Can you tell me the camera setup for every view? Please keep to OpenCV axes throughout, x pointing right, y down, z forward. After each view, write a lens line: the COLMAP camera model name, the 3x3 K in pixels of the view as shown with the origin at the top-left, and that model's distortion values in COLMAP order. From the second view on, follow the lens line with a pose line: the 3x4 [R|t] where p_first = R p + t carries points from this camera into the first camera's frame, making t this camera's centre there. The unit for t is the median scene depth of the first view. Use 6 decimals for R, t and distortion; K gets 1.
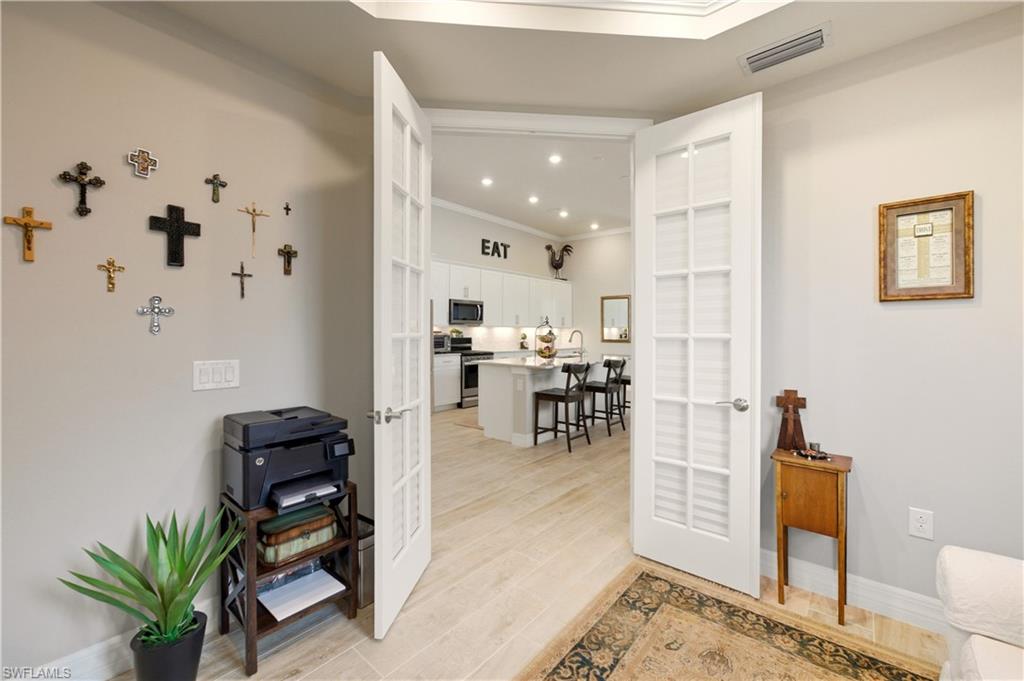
lens RADIAL K [[415.0, 0, 512.4], [0, 415.0, 345.7], [0, 0, 1]] dist [-0.007453, 0.004752]
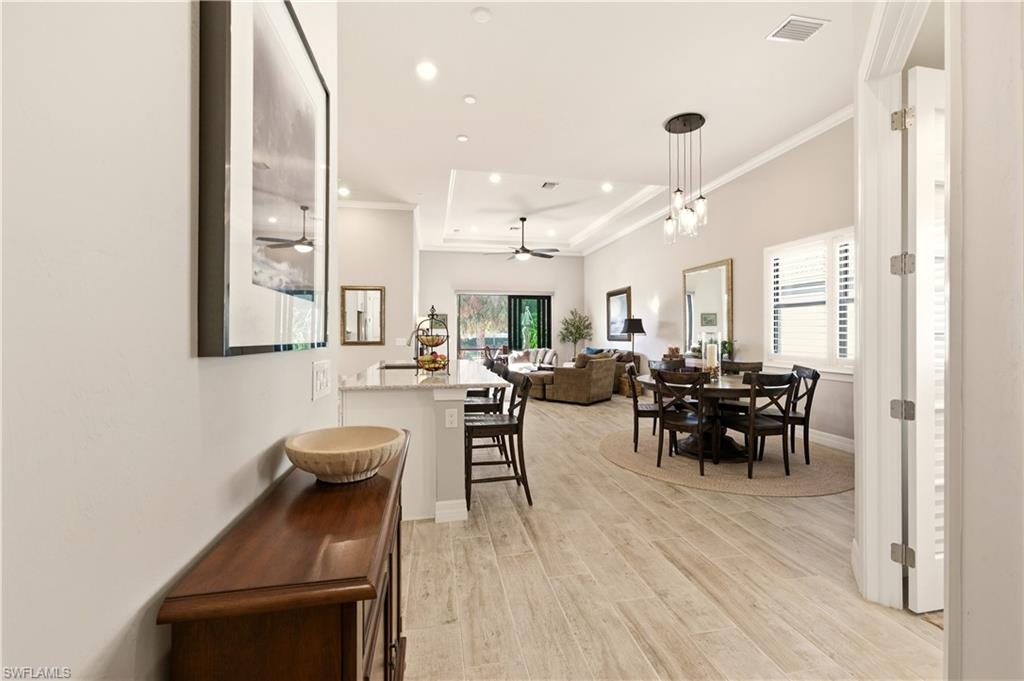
lens RADIAL K [[415.0, 0, 517.9], [0, 415.0, 338.2], [0, 0, 1]] dist [-0.007453, 0.004752]
pose [[0.617876, -0.011100, 0.786197, -0.247091], [0.028163, 0.999571, -0.008022, -0.008576], [-0.785771, 0.027098, 0.617923, 0.351186]]
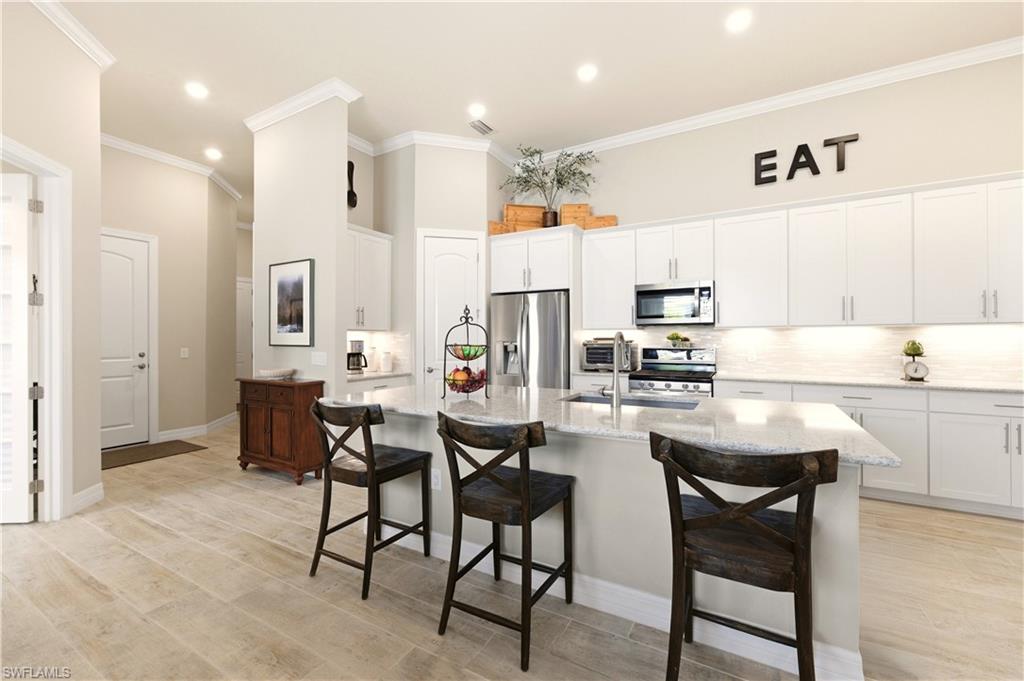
lens RADIAL K [[415.0, 0, 514.2], [0, 415.0, 340.1], [0, 0, 1]] dist [-0.007453, 0.004752]
pose [[0.186328, -0.003494, -0.982481, 0.408559], [-0.028044, 0.999567, -0.008874, -0.019701], [0.982087, 0.029206, 0.186149, 0.683944]]
